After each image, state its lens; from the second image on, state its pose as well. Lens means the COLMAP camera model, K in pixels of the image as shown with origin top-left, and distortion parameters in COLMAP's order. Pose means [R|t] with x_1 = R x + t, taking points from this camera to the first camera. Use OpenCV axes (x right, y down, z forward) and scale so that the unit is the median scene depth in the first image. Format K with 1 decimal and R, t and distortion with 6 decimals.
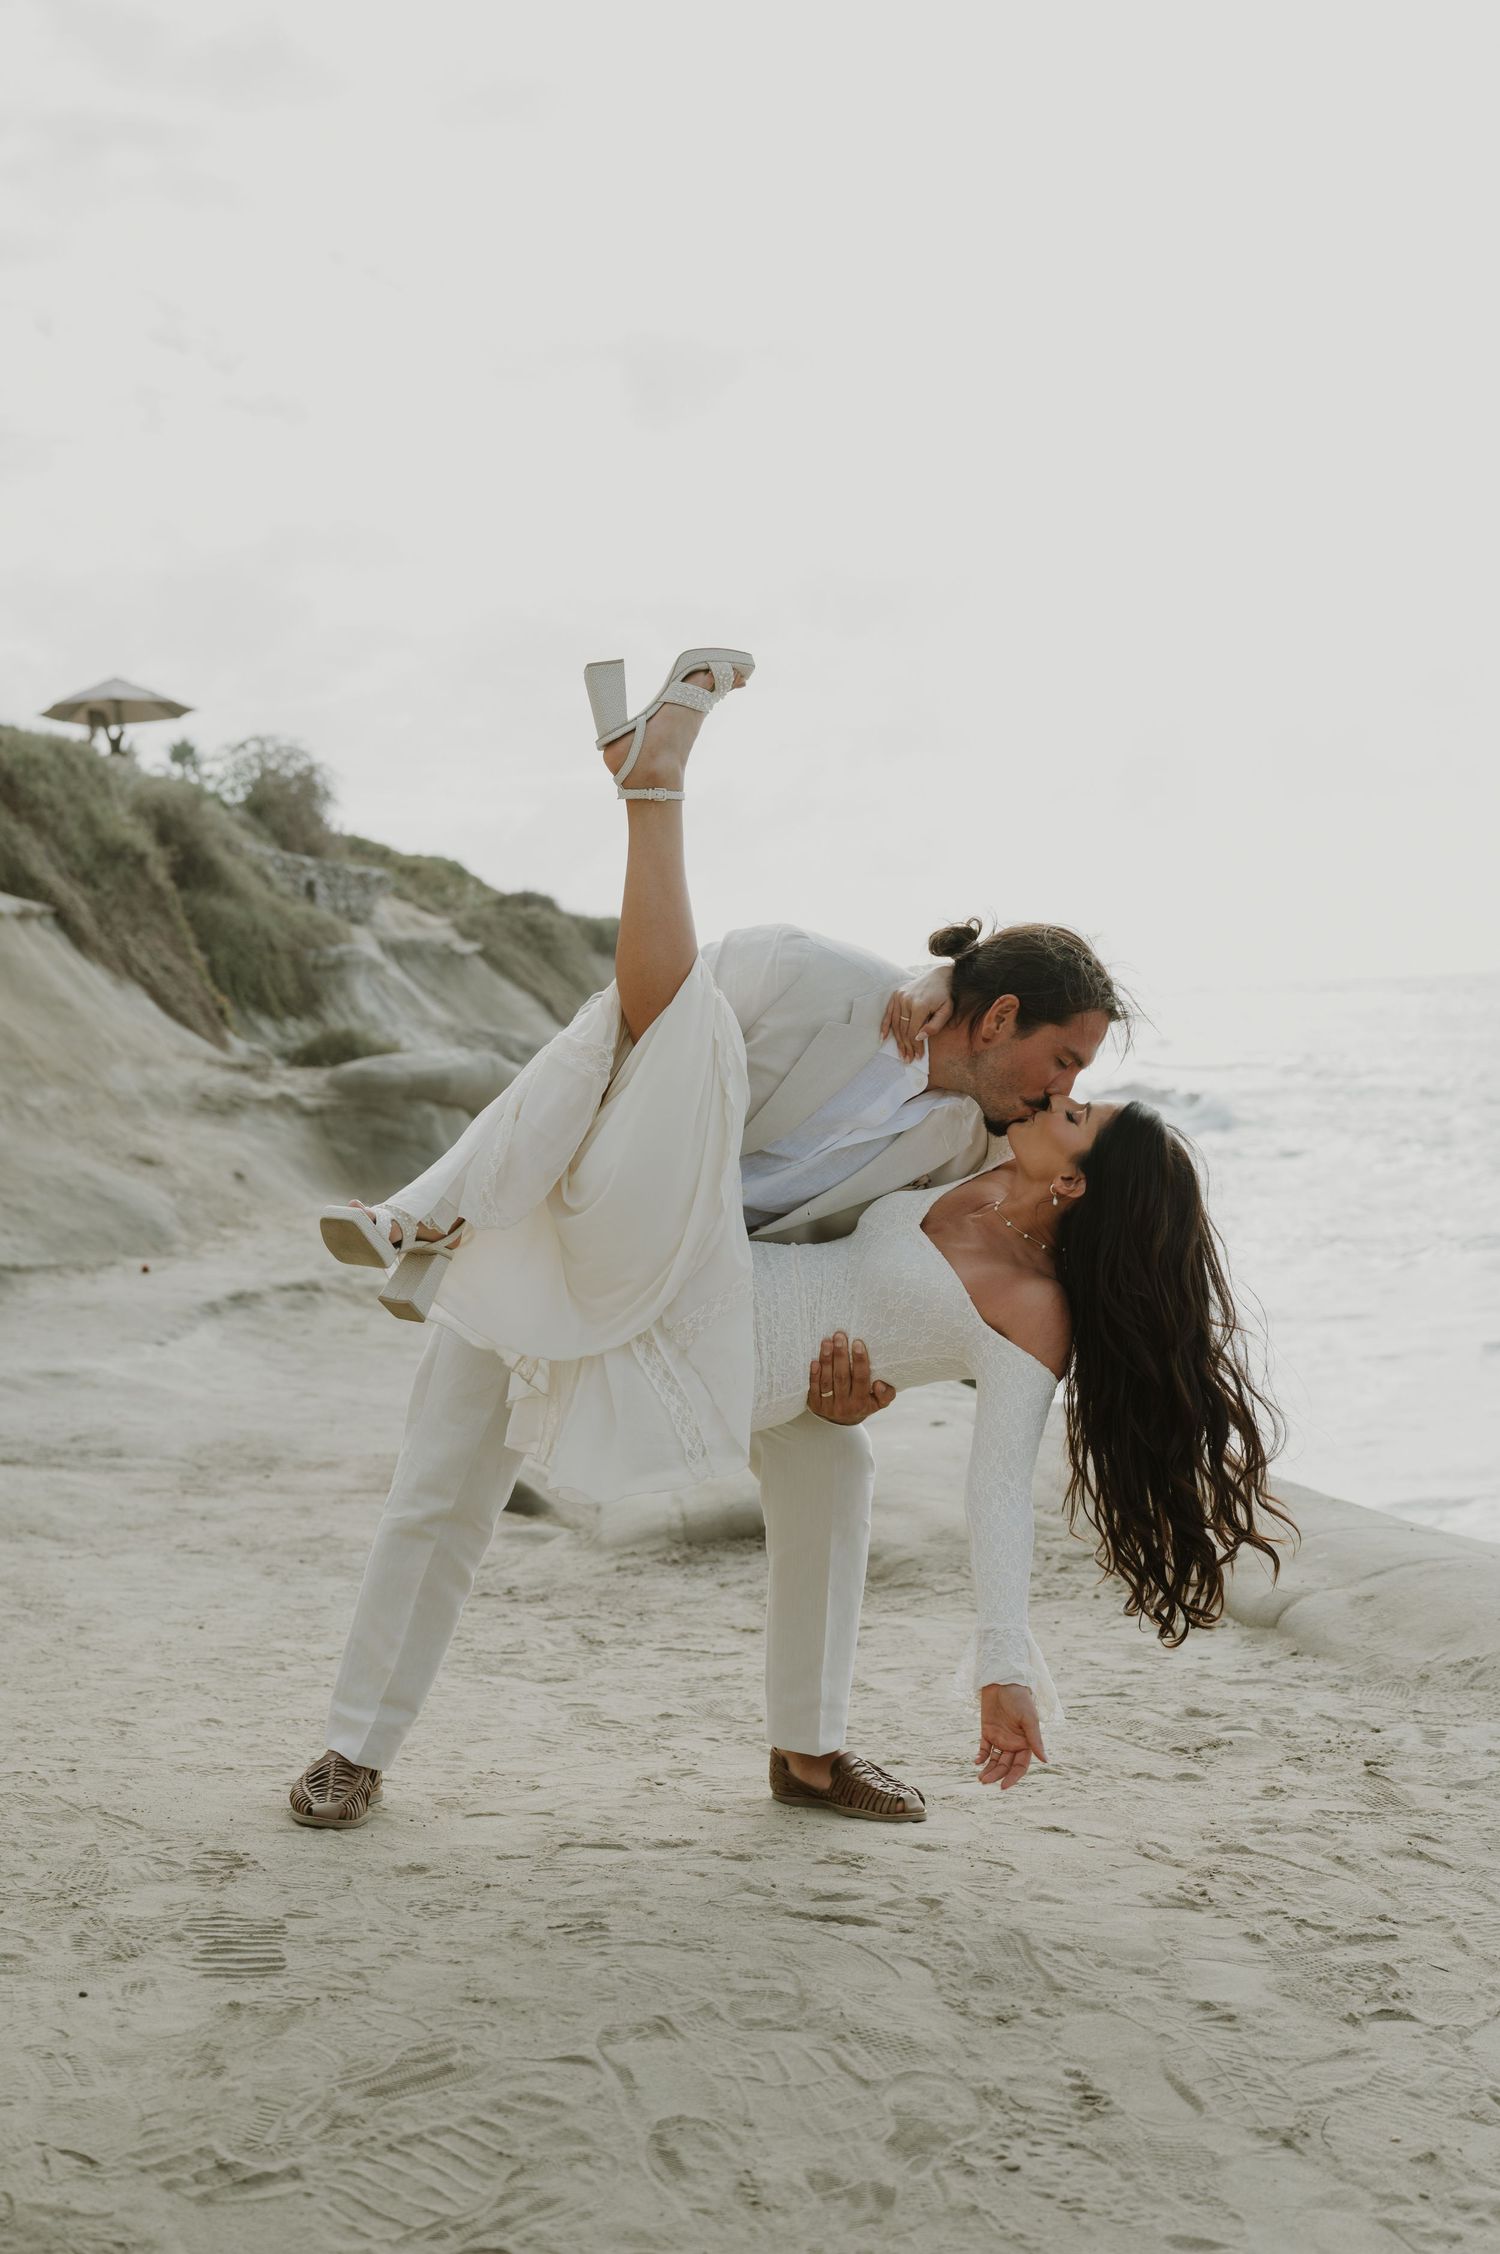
lens RADIAL K [[2777.8, 0, 750.0], [0, 2777.8, 1127.0], [0, 0, 1]] dist [0.002461, 0.002701]
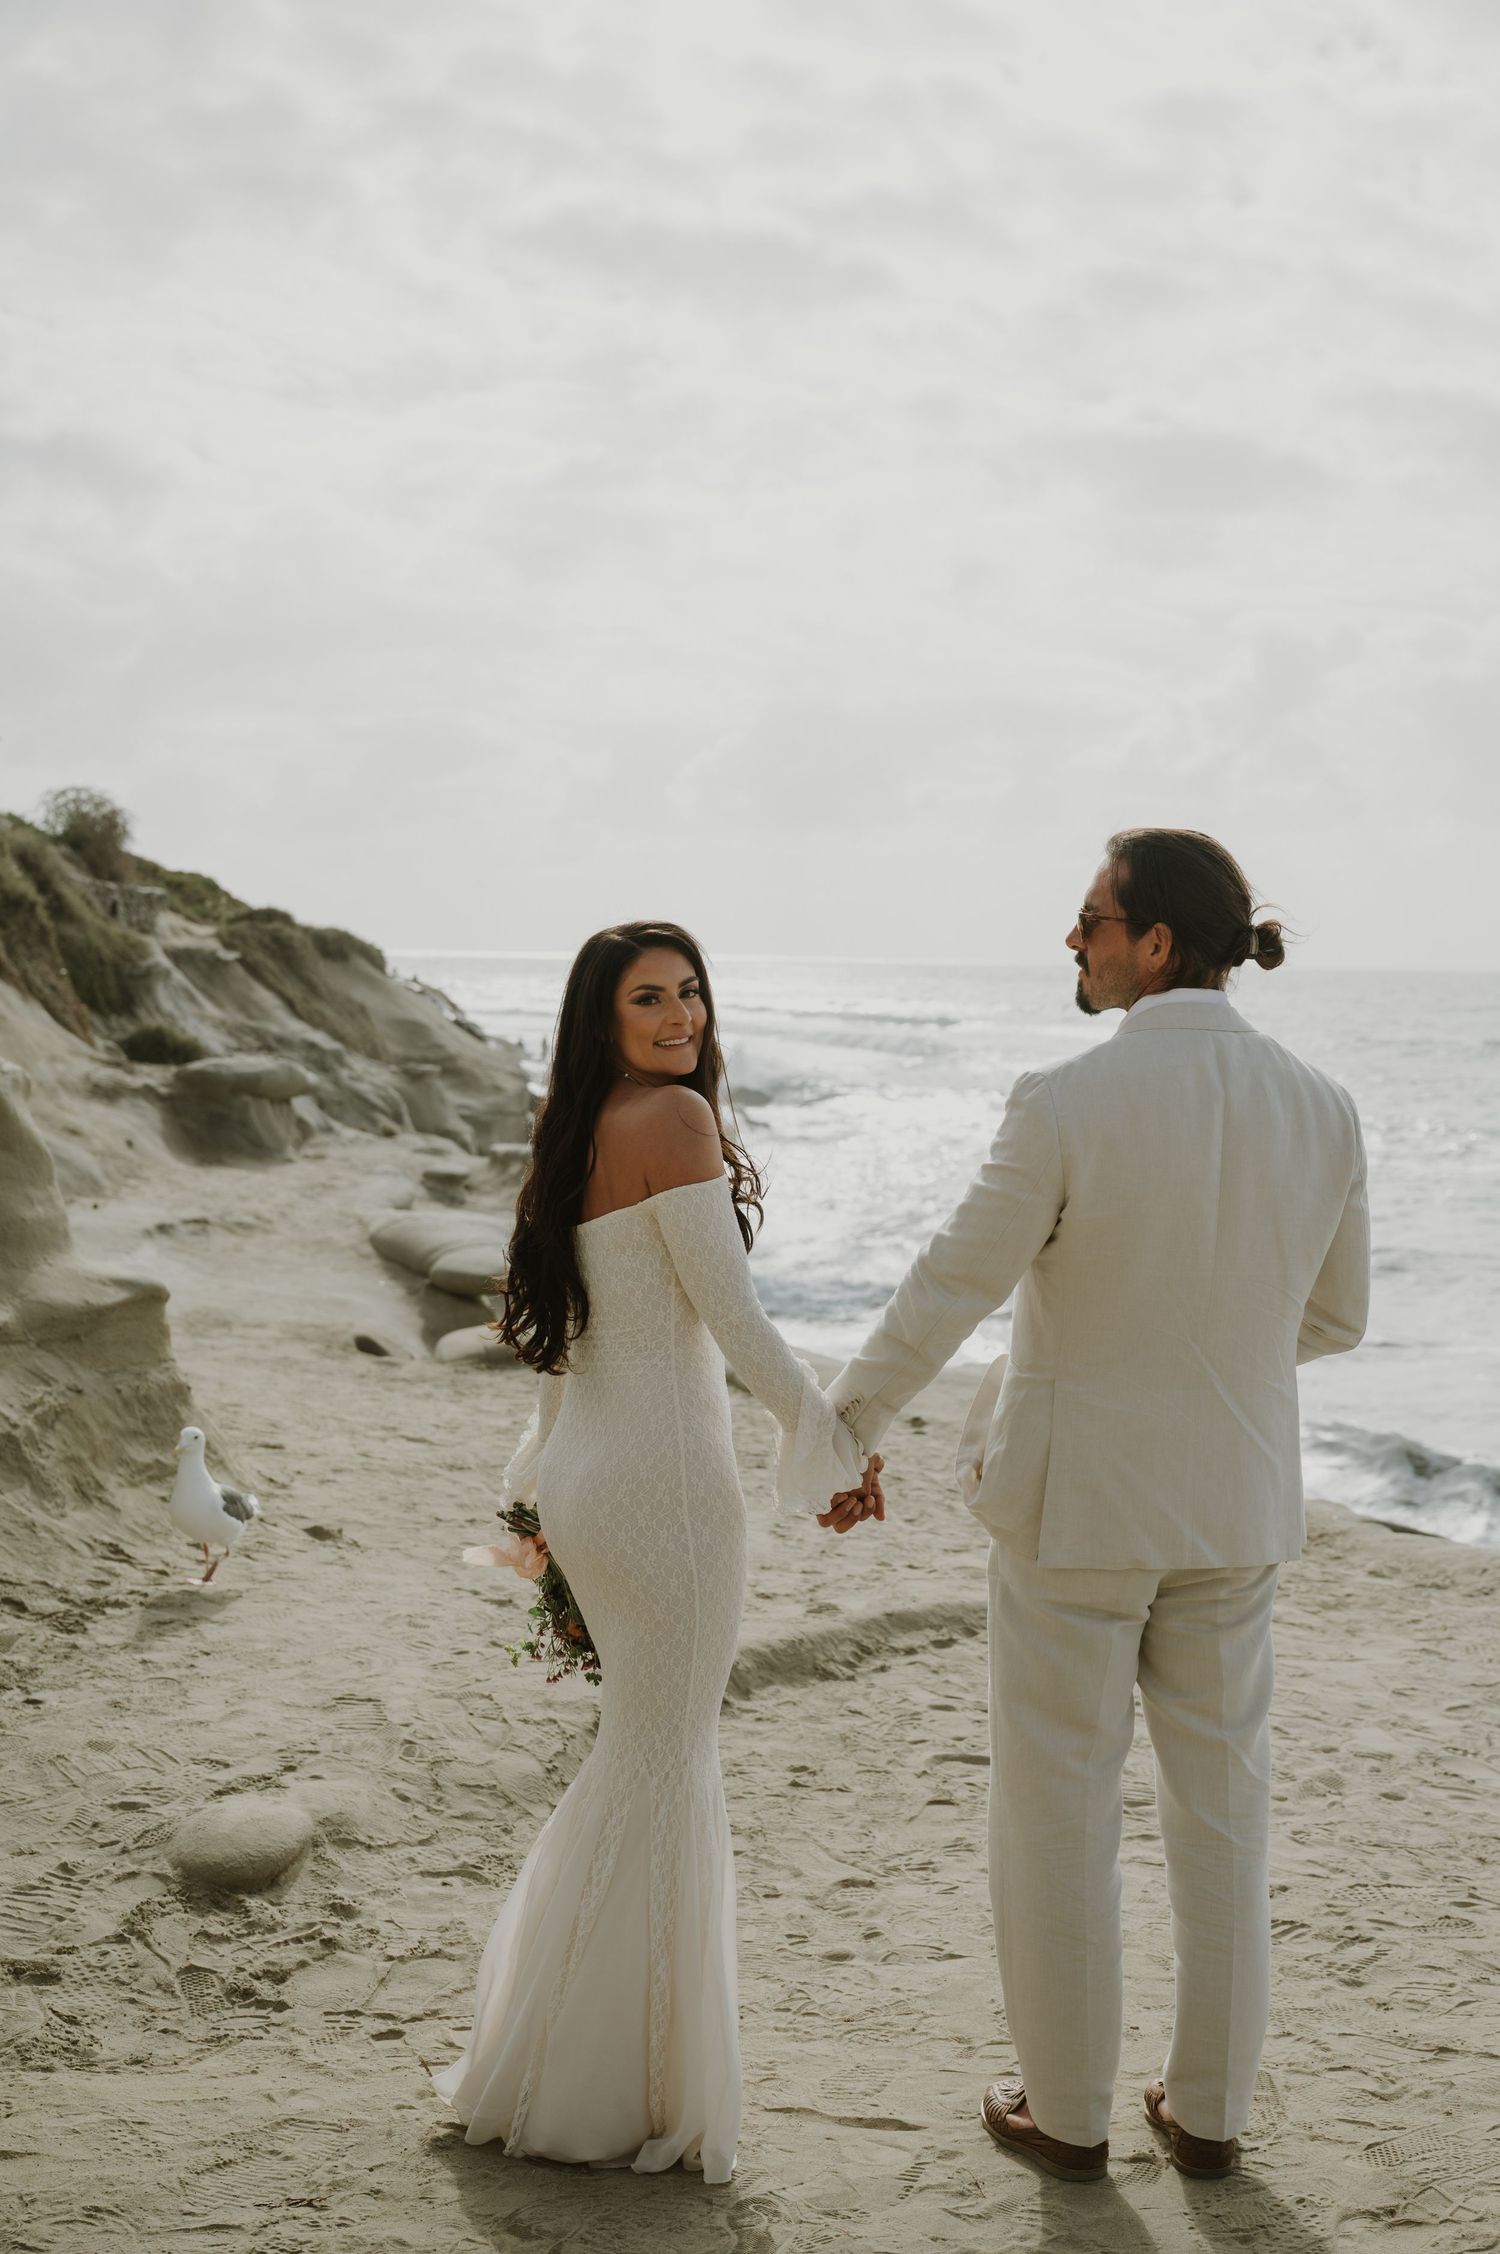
lens RADIAL K [[2606.7, 0, 750.0], [0, 2606.7, 1127.0], [0, 0, 1]] dist [-0.002026, -0.001999]
pose [[0.989417, 0.043398, 0.138455, -0.040777], [-0.046118, 0.998800, 0.016498, -0.024855], [-0.137573, -0.022708, 0.990231, -0.363869]]
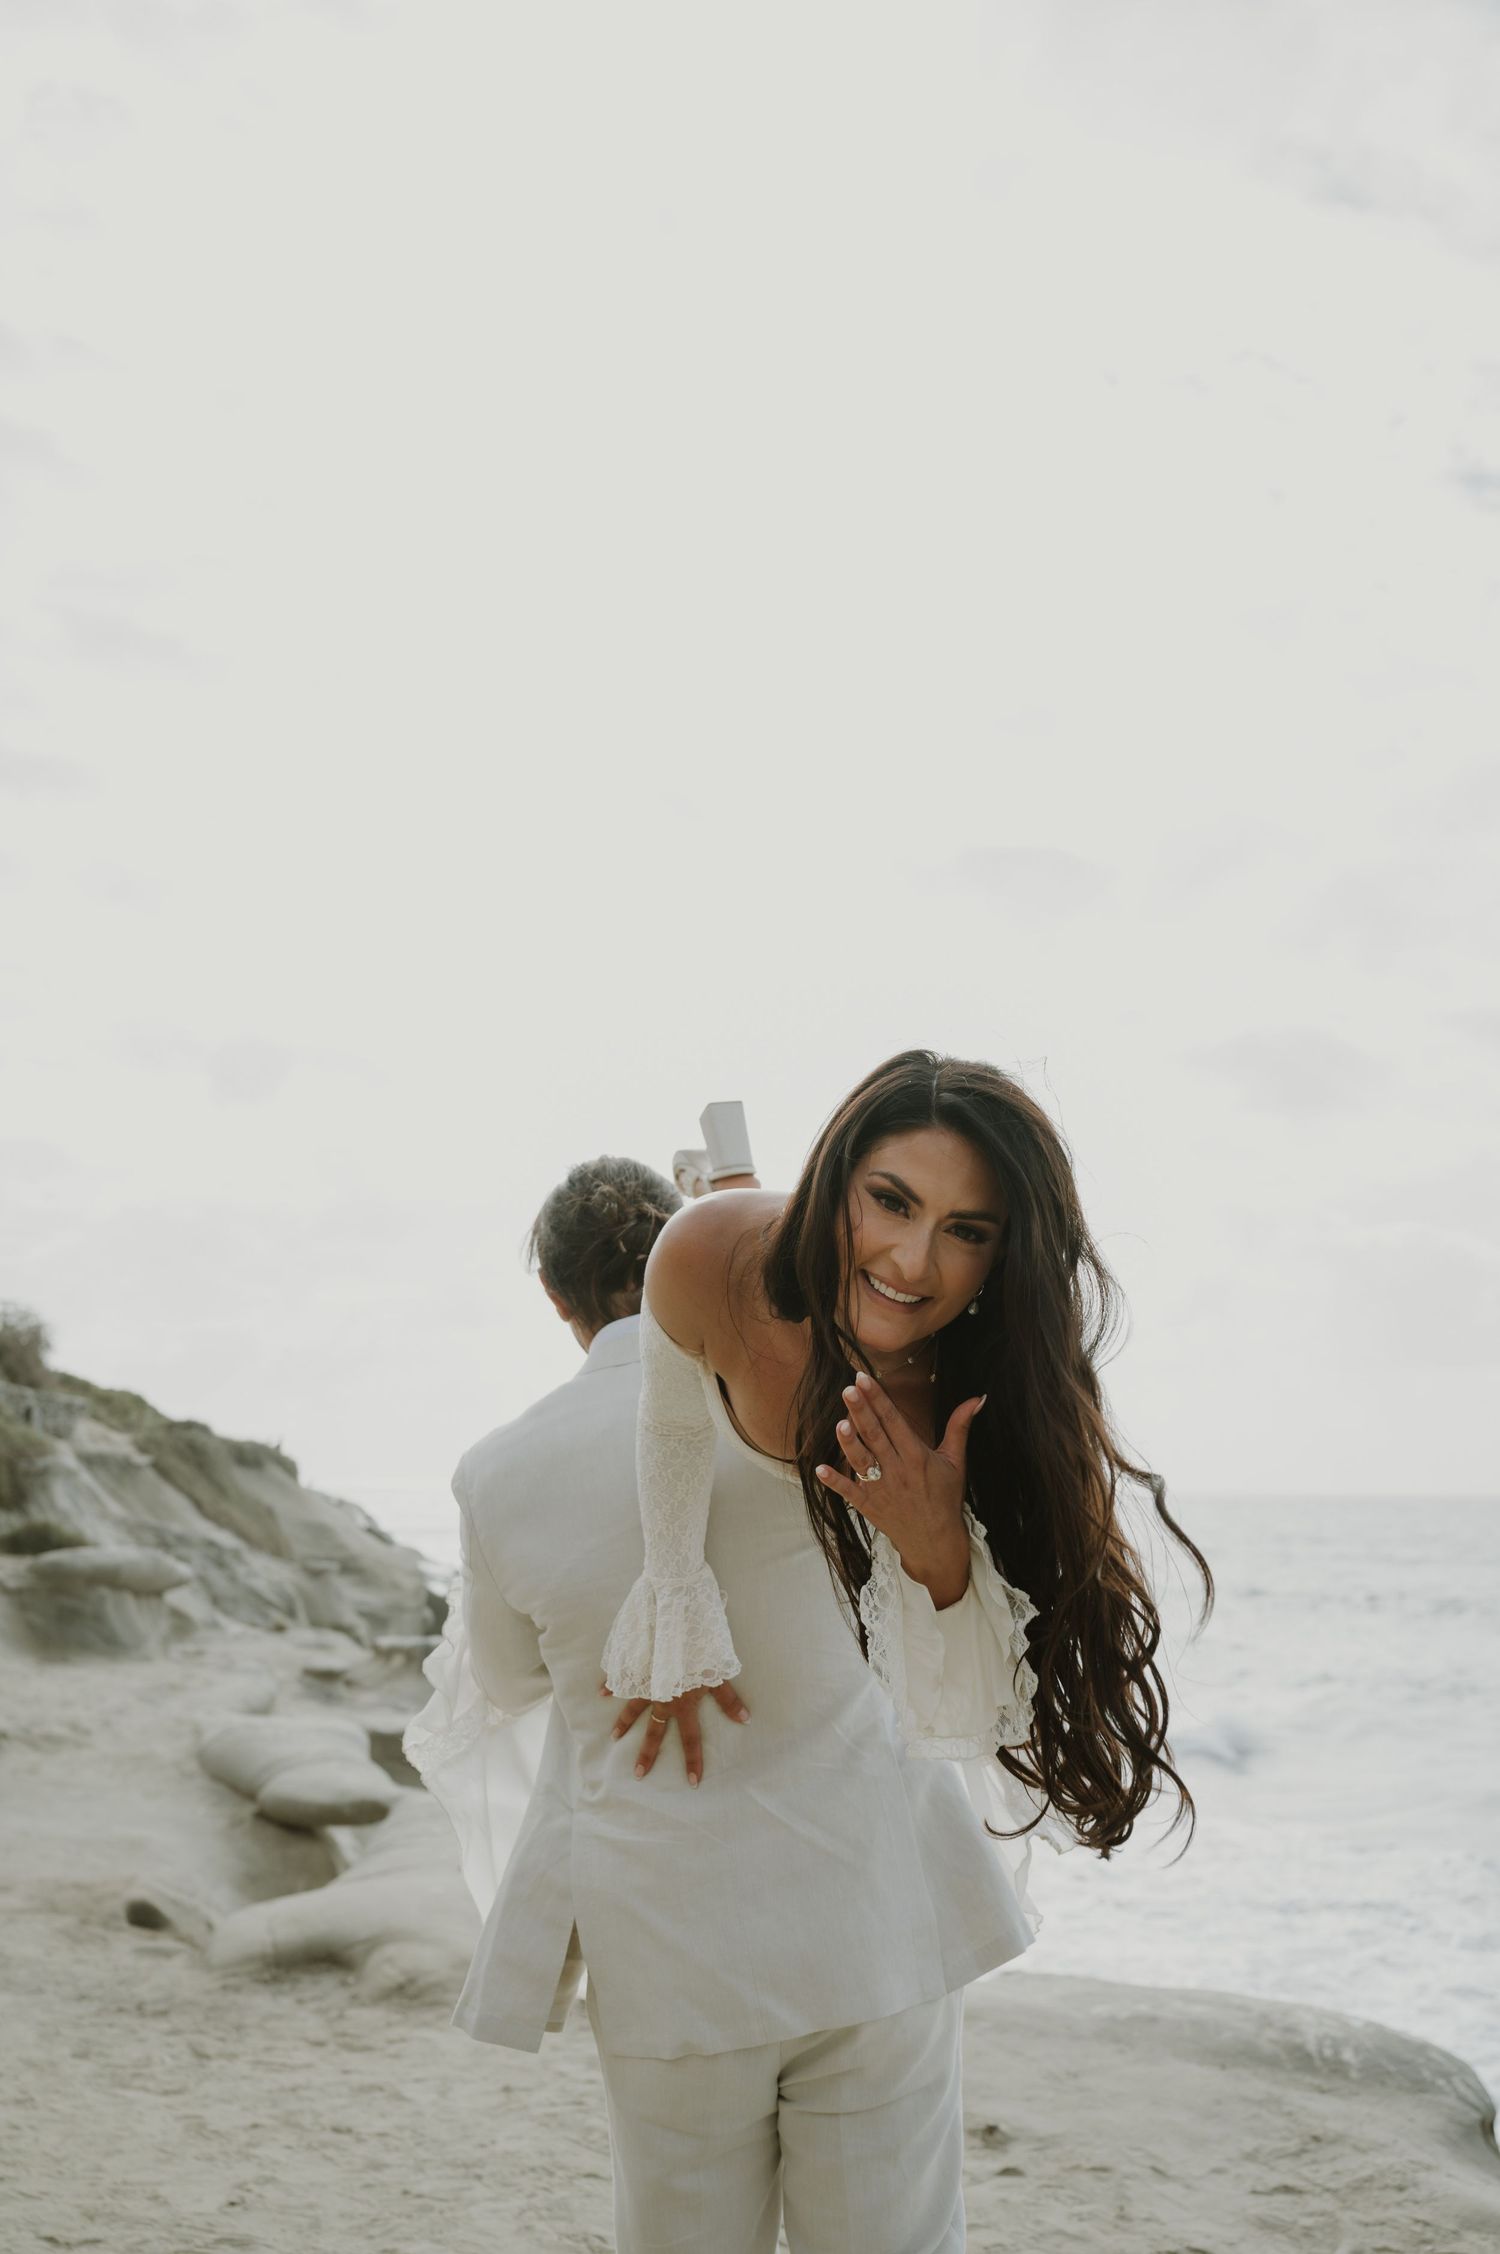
lens RADIAL K [[1928.9, 0, 750.0], [0, 1928.9, 1127.0], [0, 0, 1]] dist [0.007104, 0.001004]
pose [[0.978421, 0.079308, 0.190794, -0.003168], [-0.032893, 0.971412, -0.235111, -0.014528], [-0.203986, 0.223762, 0.953058, -0.023142]]
